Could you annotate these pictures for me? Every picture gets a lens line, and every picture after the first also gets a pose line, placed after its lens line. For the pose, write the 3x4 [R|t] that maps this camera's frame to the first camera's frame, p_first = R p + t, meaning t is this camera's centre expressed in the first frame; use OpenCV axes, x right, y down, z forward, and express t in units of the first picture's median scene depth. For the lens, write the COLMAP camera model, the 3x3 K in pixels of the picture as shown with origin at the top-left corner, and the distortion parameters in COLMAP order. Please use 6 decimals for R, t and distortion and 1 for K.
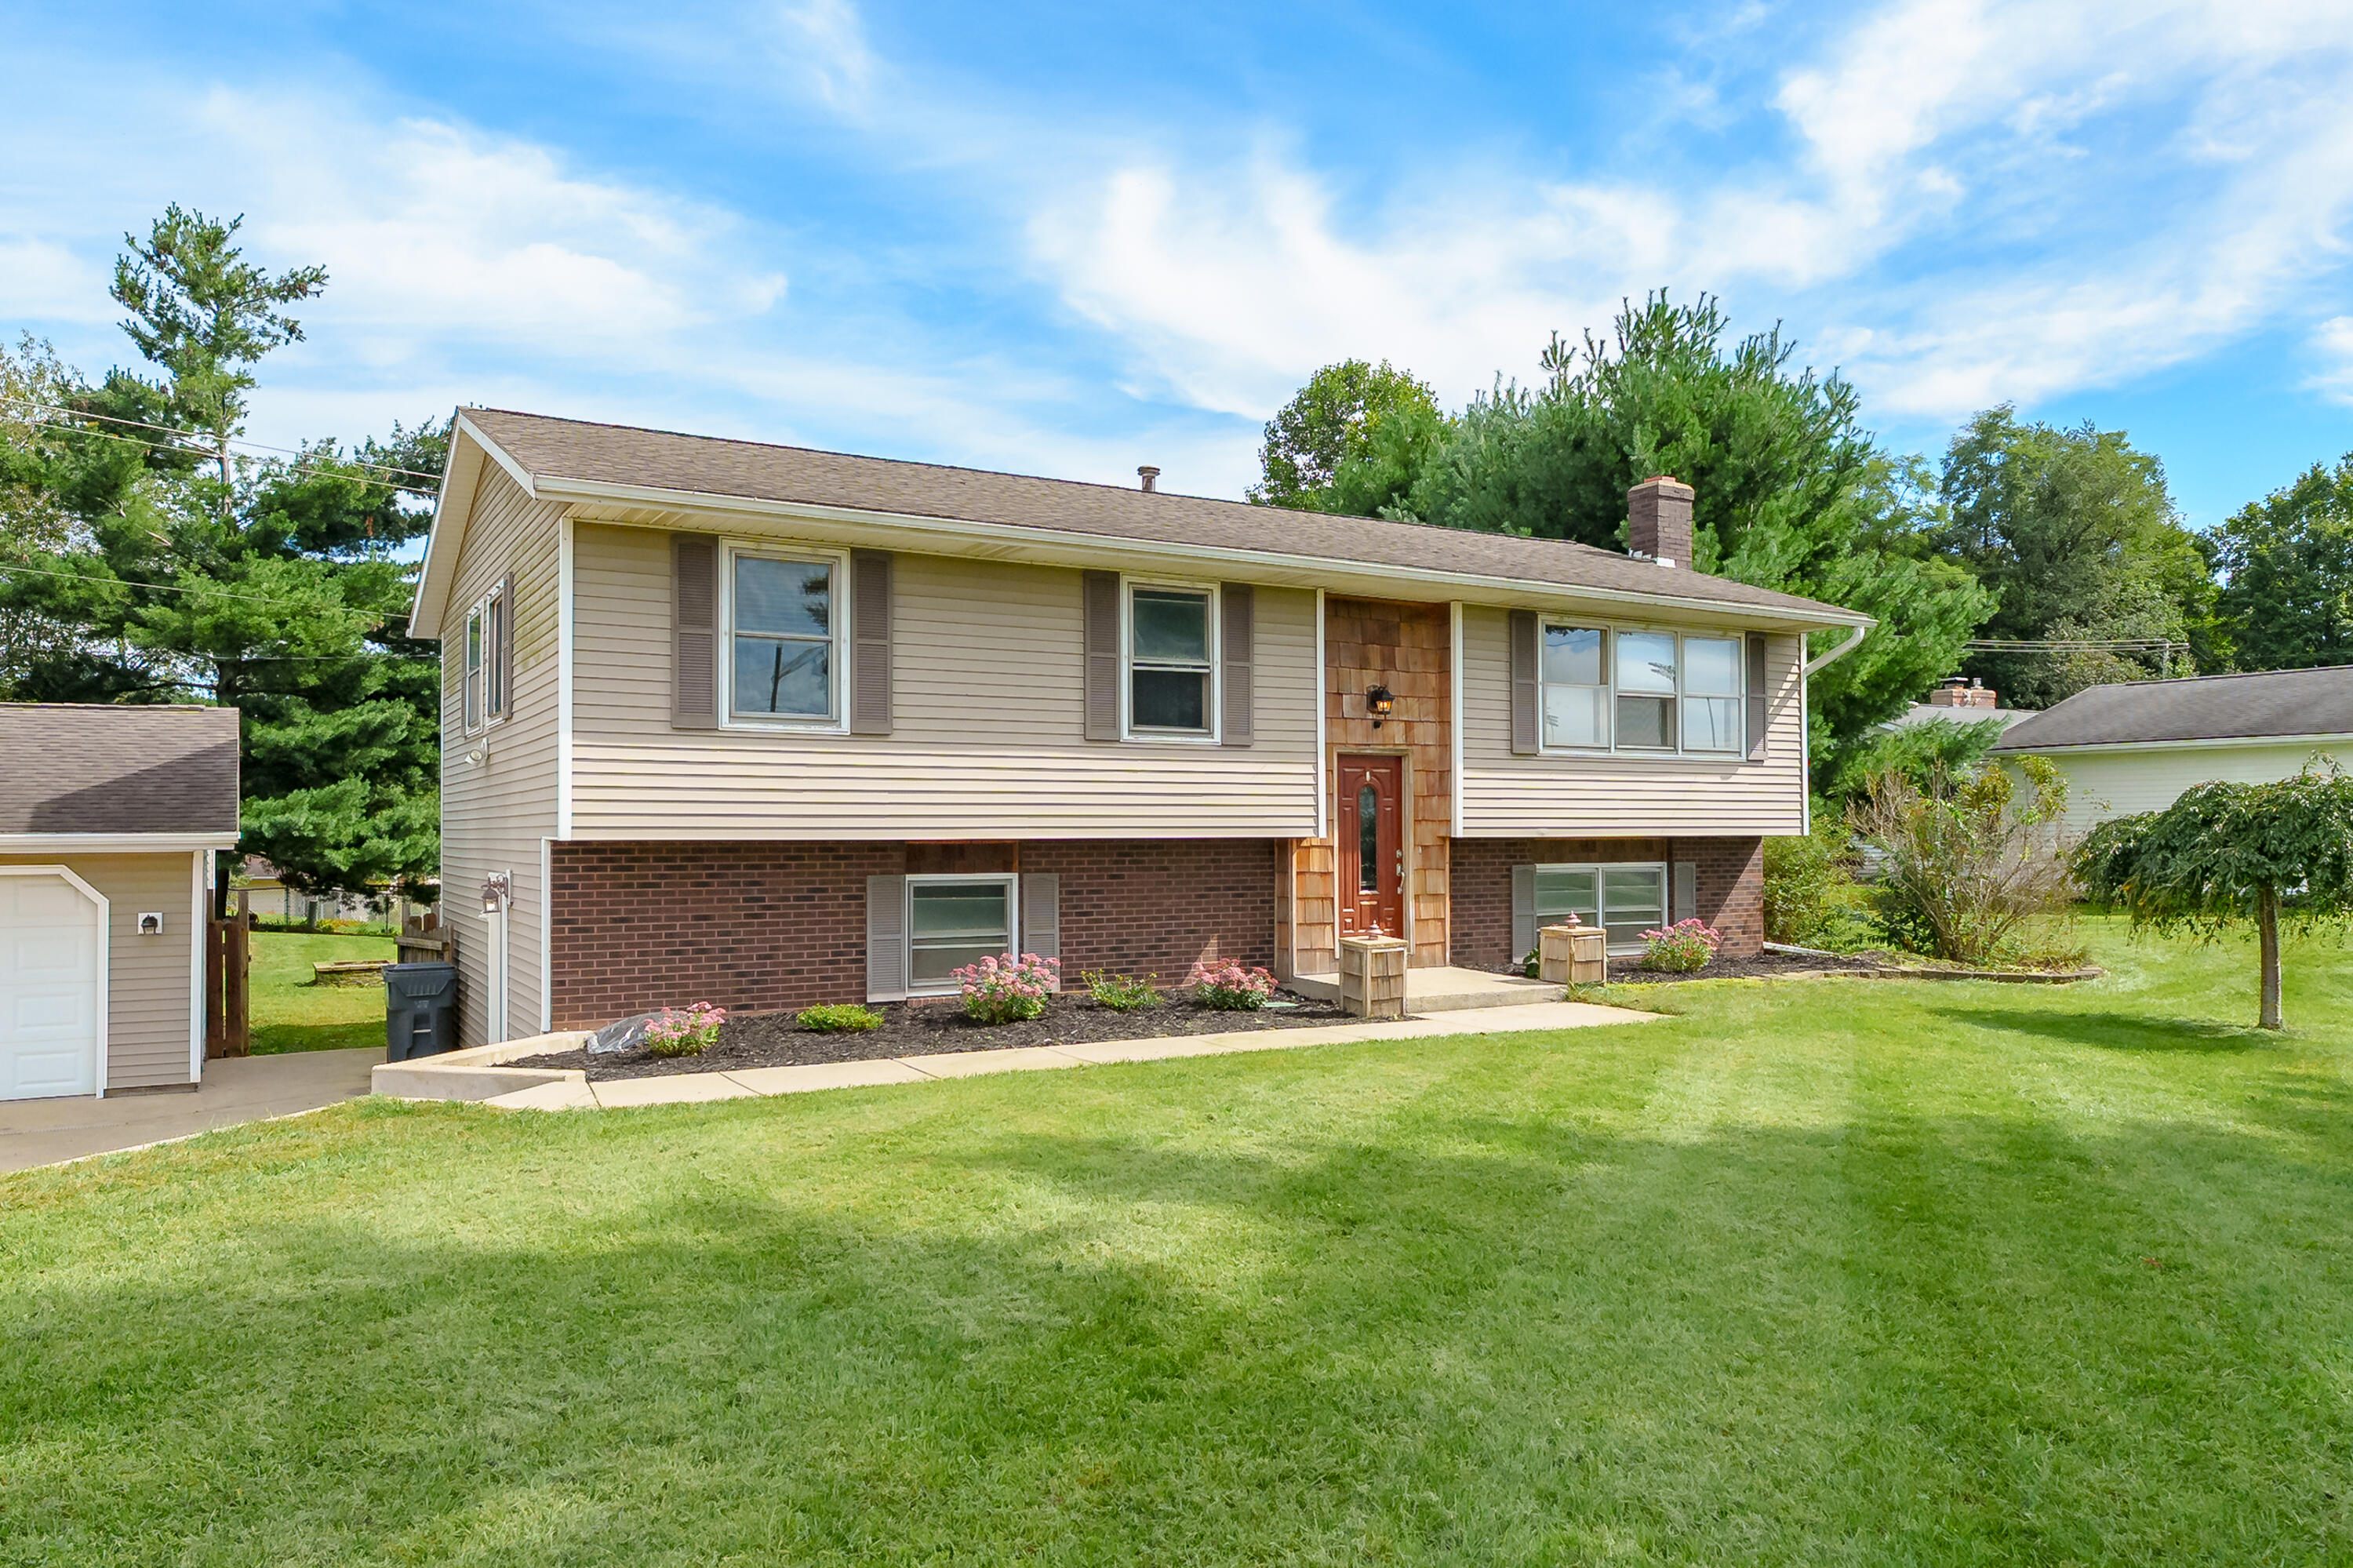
lens RADIAL K [[1606.7, 0, 1185.1], [0, 1606.7, 810.5], [0, 0, 1]] dist [-0.007140, -0.000935]
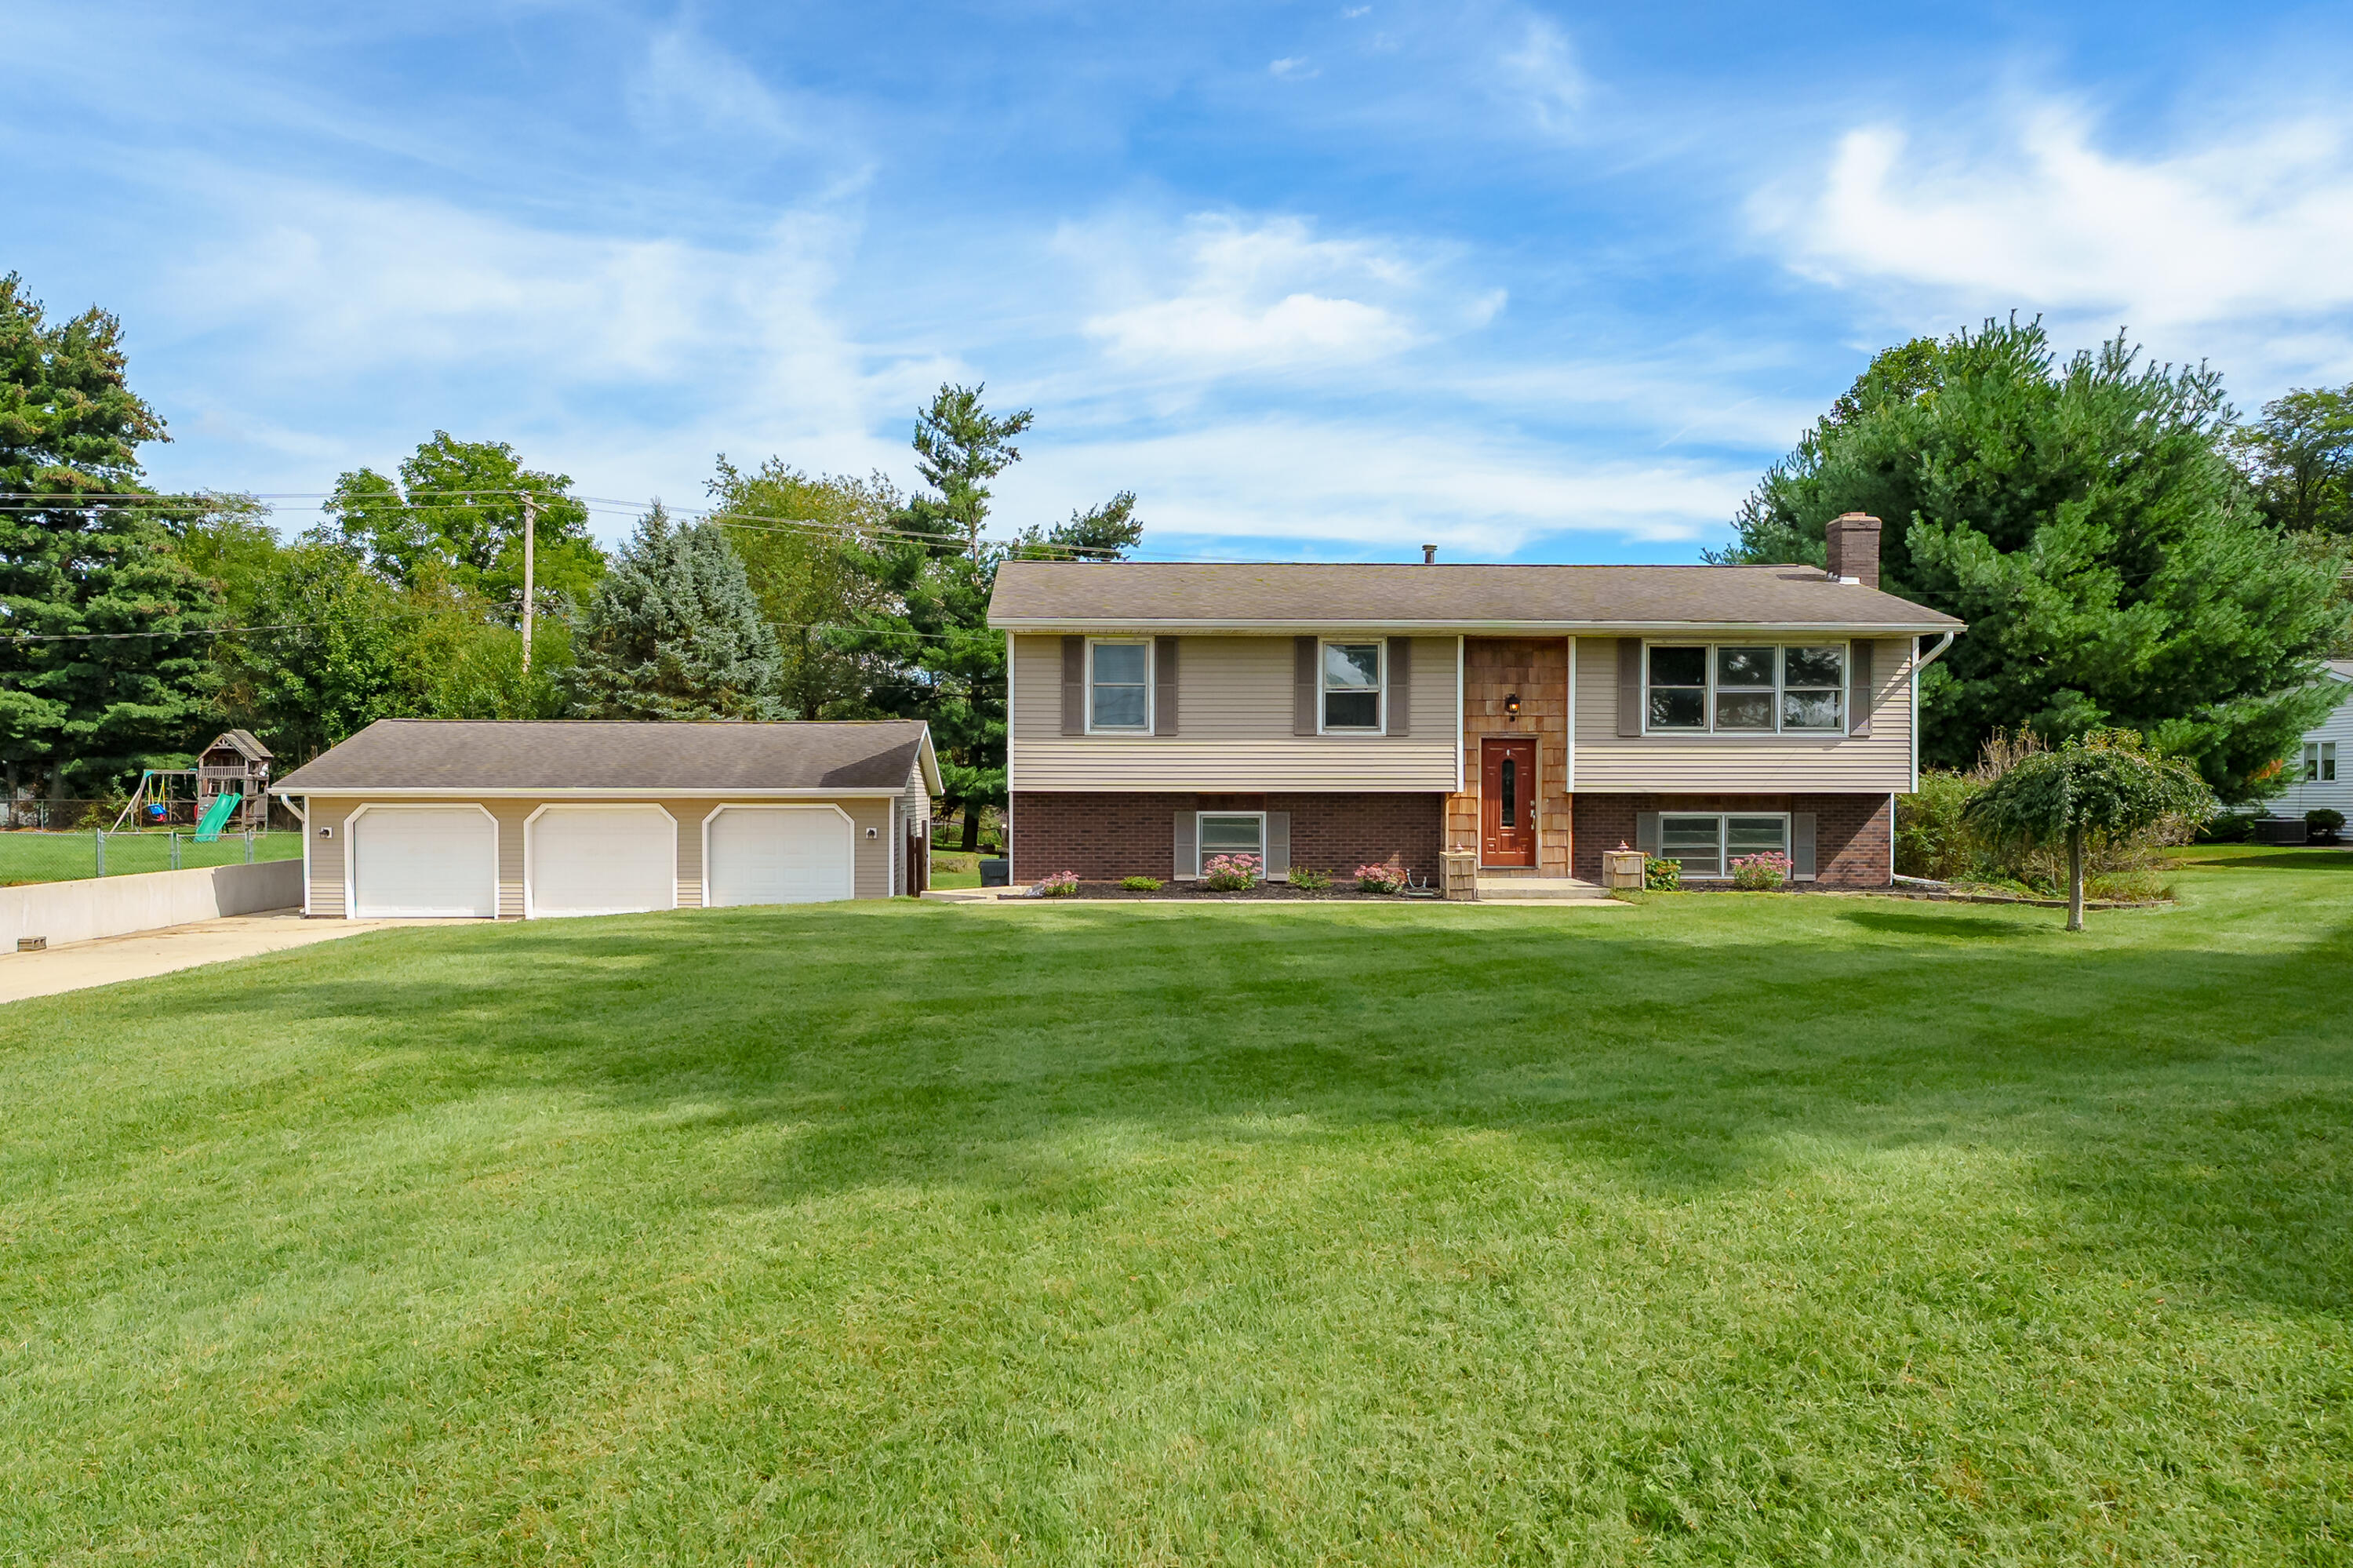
lens RADIAL K [[1455.5, 0, 1098.1], [0, 1455.5, 812.5], [0, 0, 1]] dist [-0.009659, -0.003088]
pose [[0.864953, 0.010031, -0.501752, 0.415034], [0.003080, 0.999675, 0.025294, -0.000289], [0.501843, -0.023423, 0.864641, -0.357298]]
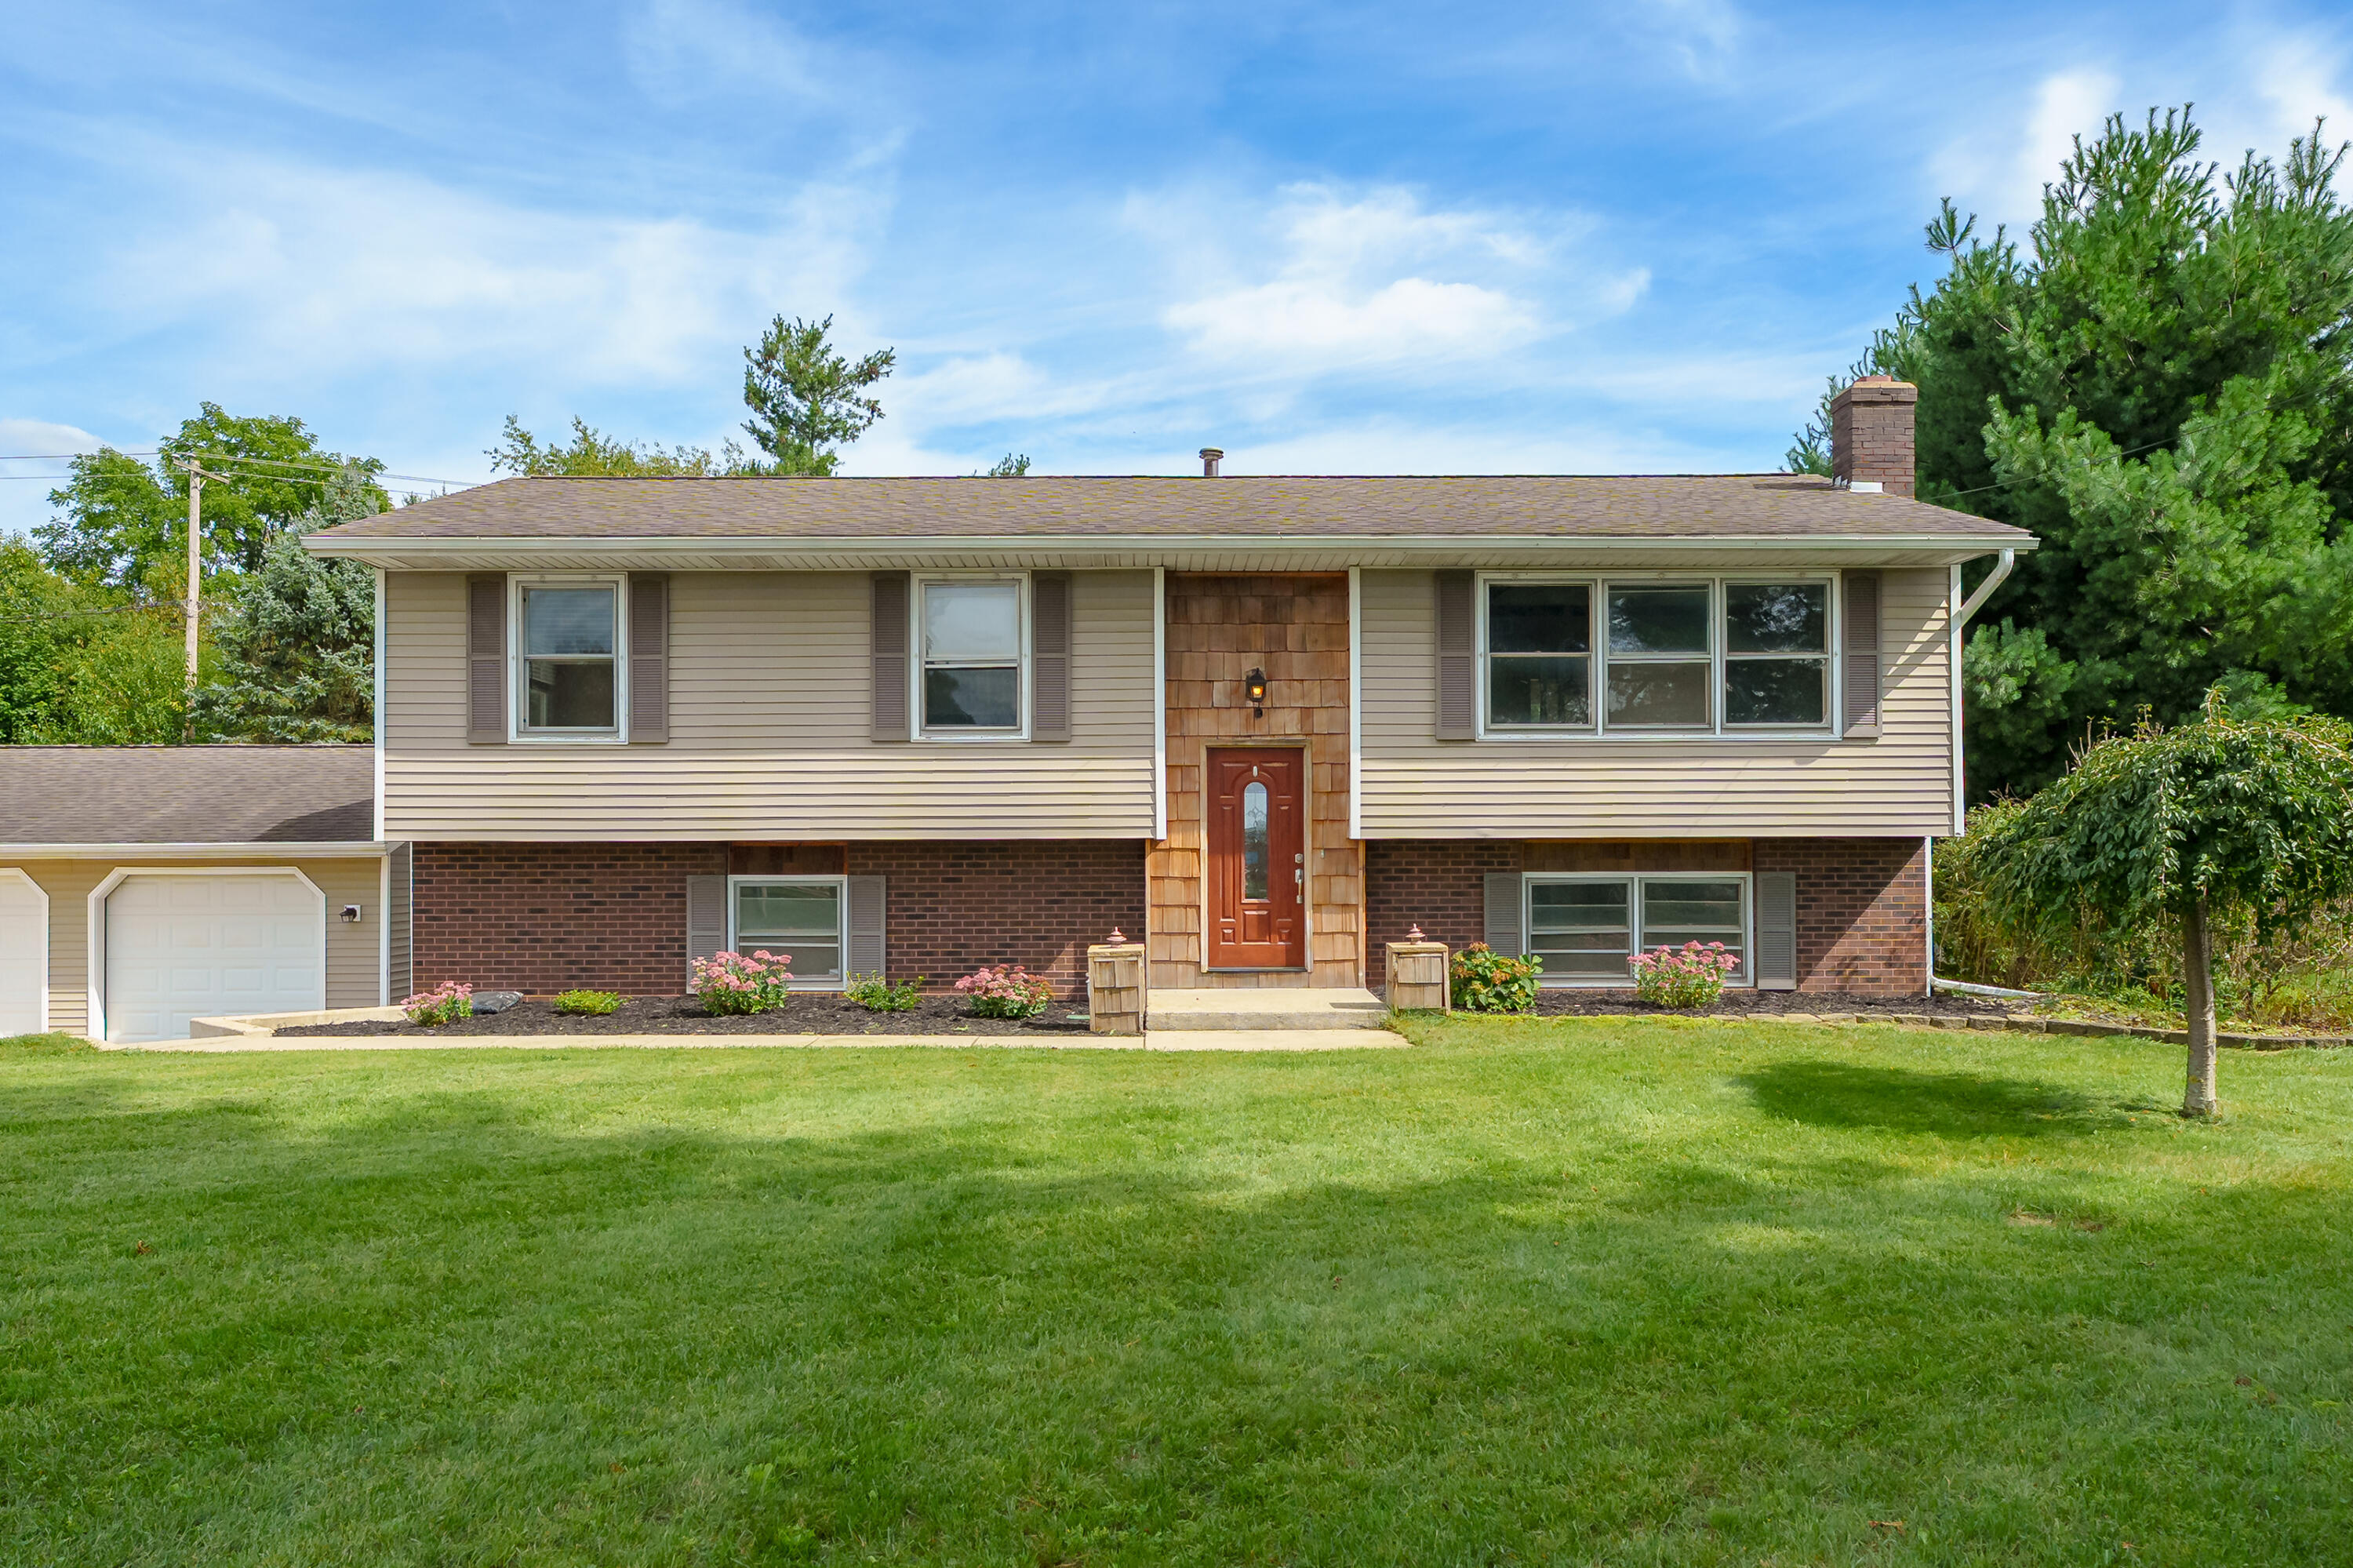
lens RADIAL K [[1684.7, 0, 1182.2], [0, 1684.7, 837.0], [0, 0, 1]] dist [-0.000585, 0.001796]
pose [[0.860767, -0.007962, -0.508937, 0.486788], [0.008342, 0.999964, -0.001536, 0.014407], [0.508931, -0.002923, 0.860802, 0.148004]]
